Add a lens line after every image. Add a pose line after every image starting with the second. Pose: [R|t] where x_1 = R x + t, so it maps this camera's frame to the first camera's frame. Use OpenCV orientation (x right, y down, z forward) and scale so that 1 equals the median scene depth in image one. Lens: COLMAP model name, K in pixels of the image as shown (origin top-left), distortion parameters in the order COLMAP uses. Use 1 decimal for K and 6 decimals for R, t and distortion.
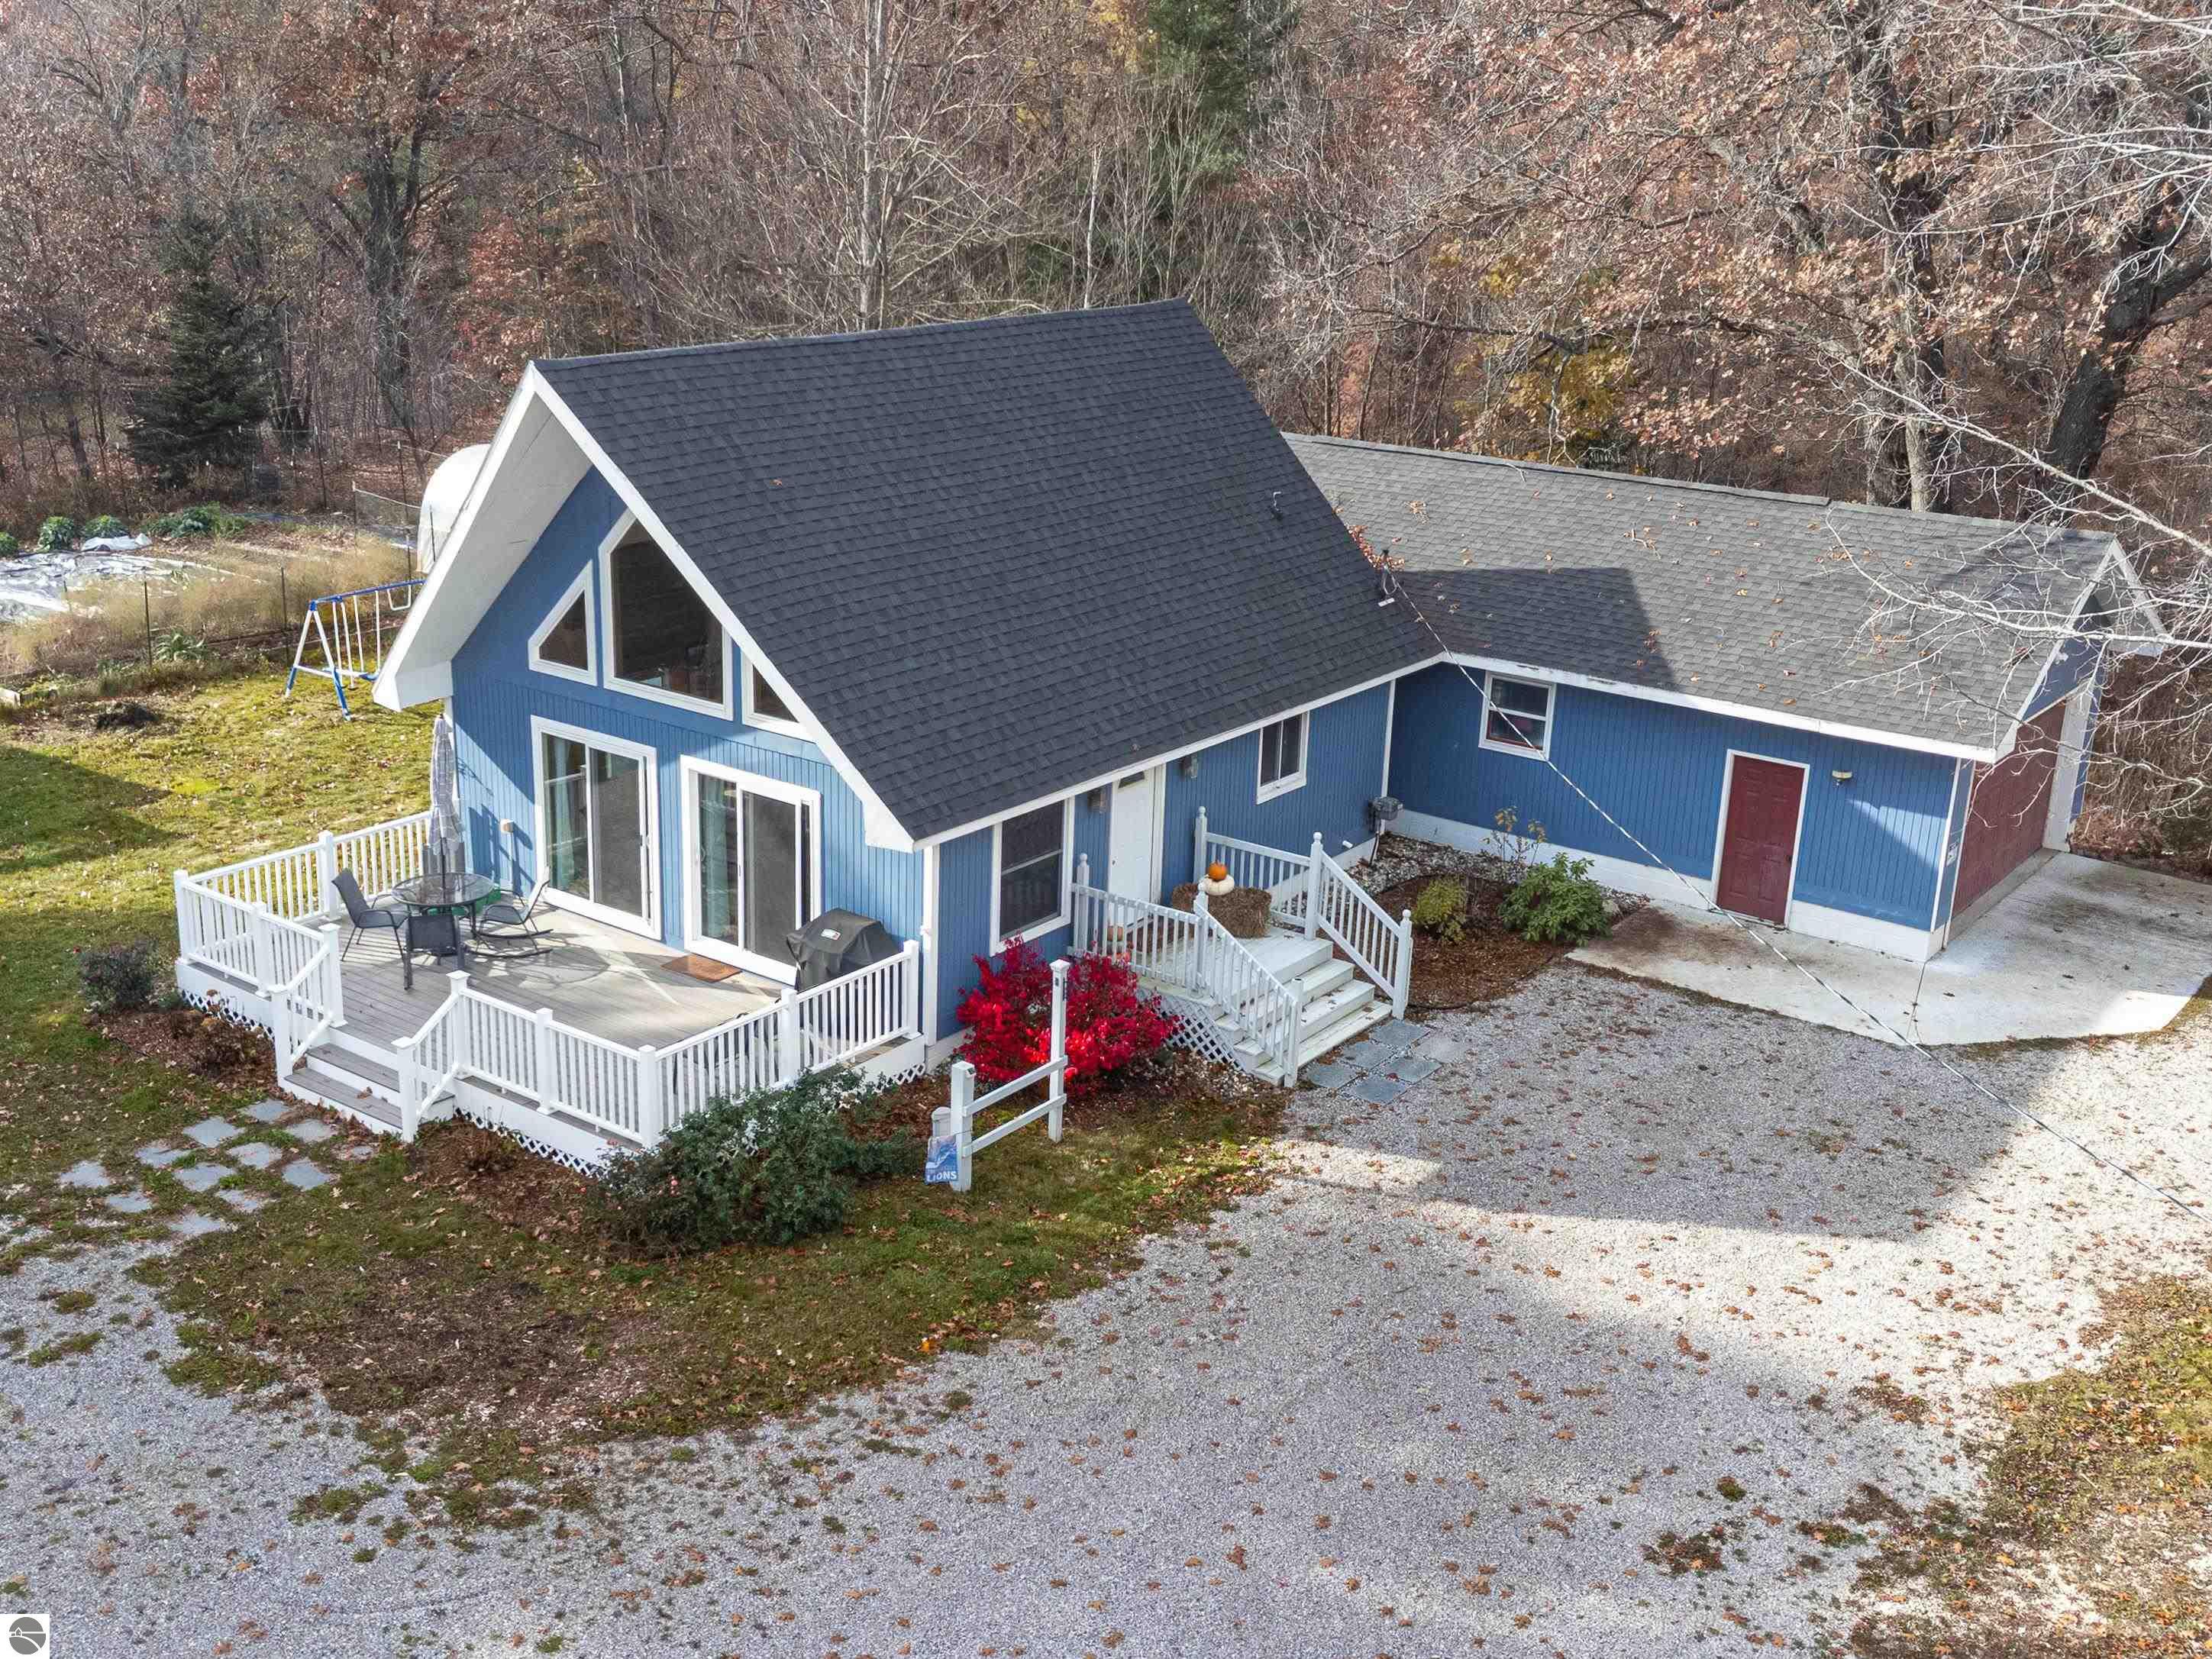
lens RADIAL K [[2283.7, 0, 1017.1], [0, 2283.7, 781.6], [0, 0, 1]] dist [0.087533, -0.151386]
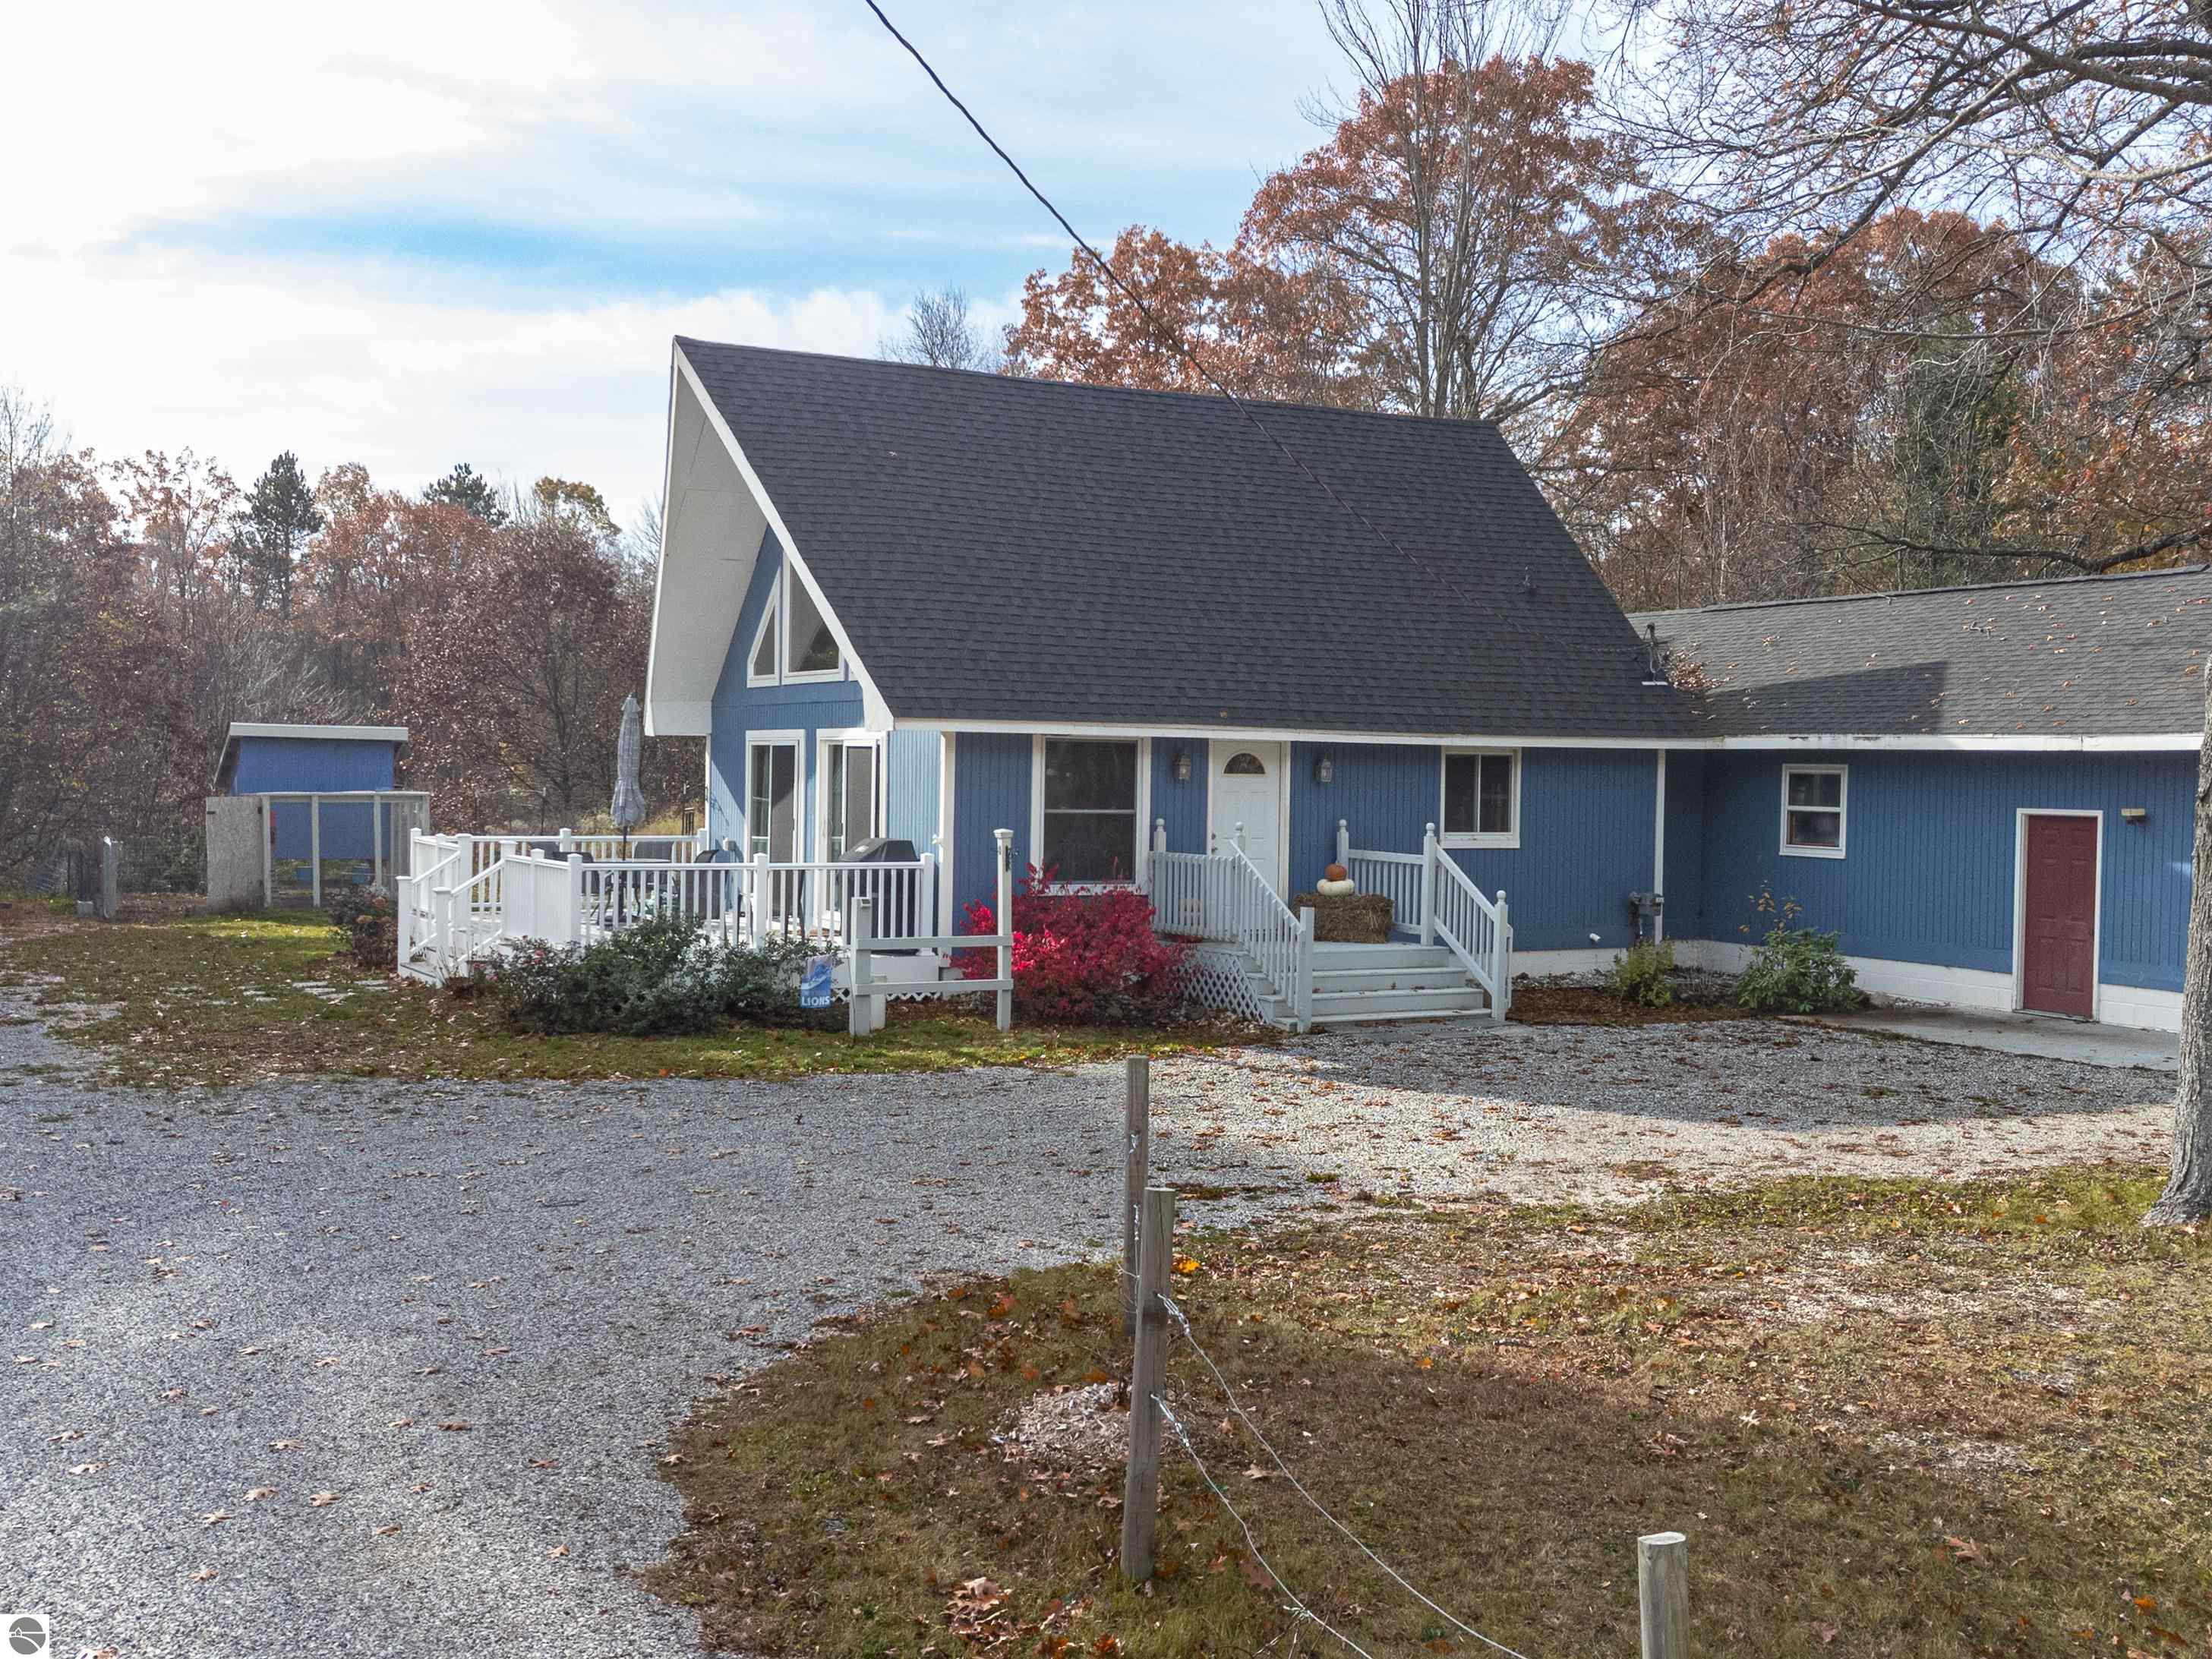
lens RADIAL K [[2284.9, 0, 1058.3], [0, 2284.9, 827.6], [0, 0, 1]] dist [0.034604, 0.134928]
pose [[0.907374, 0.007526, -0.420257, 0.410893], [-0.121571, 0.961805, -0.245258, 0.287712], [0.402360, 0.273631, 0.873632, 0.147934]]
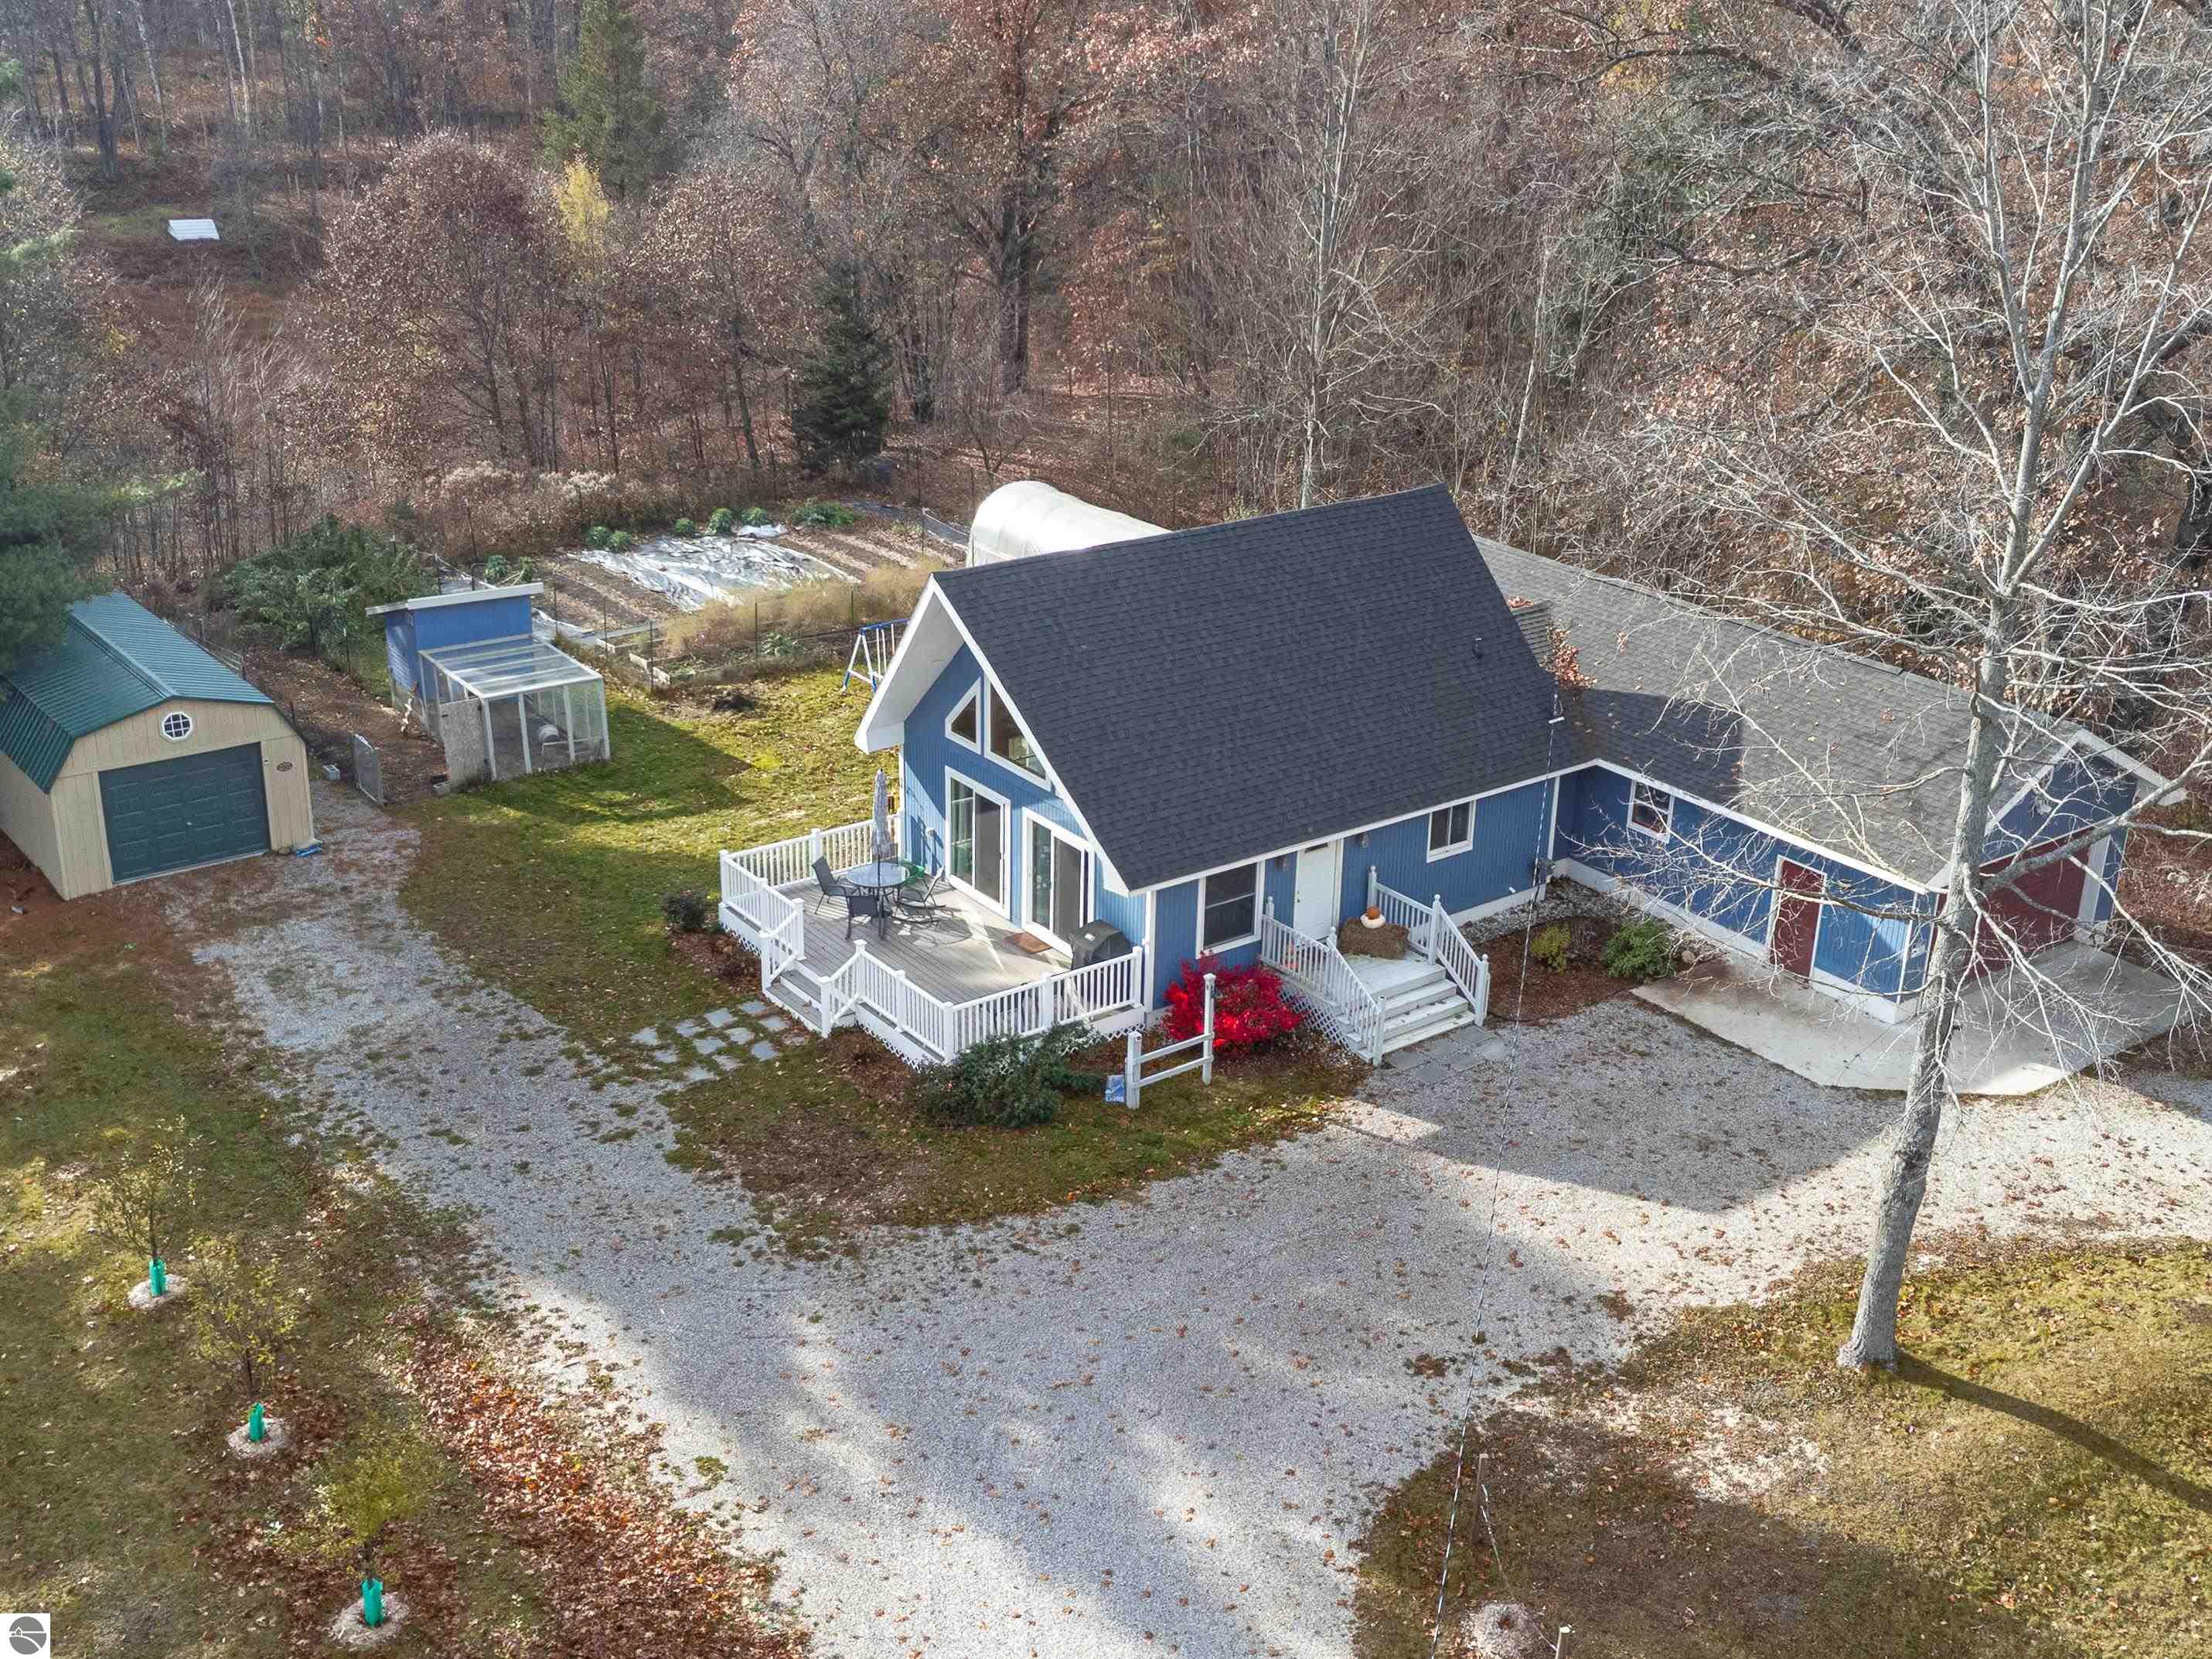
lens RADIAL K [[2306.4, 0, 1160.7], [0, 2306.4, 788.0], [0, 0, 1]] dist [0.096198, -0.114387]
pose [[0.969258, 0.091945, -0.228222, 0.315624], [-0.075422, 0.993928, 0.080114, -0.164888], [0.234202, -0.060439, 0.970307, -0.528973]]
